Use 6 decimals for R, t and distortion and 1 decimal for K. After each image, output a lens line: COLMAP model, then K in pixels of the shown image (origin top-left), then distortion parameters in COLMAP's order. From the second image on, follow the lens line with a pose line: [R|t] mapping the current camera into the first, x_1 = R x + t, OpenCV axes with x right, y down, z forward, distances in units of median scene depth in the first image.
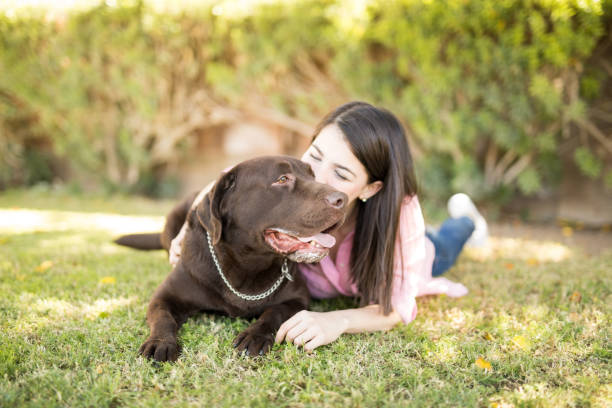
lens RADIAL K [[863.5, 0, 306.0], [0, 863.5, 204.0], [0, 0, 1]] dist [0.004352, 0.005165]
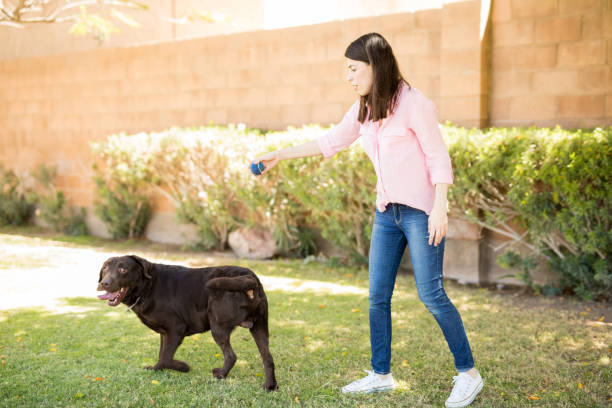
lens RADIAL K [[863.5, 0, 306.0], [0, 863.5, 204.0], [0, 0, 1]] dist [0.004352, 0.005165]
pose [[0.964451, 0.010502, -0.264053, 0.094183], [-0.014344, 0.999817, -0.012626, -0.128894], [0.263872, 0.015965, 0.964426, -0.561349]]
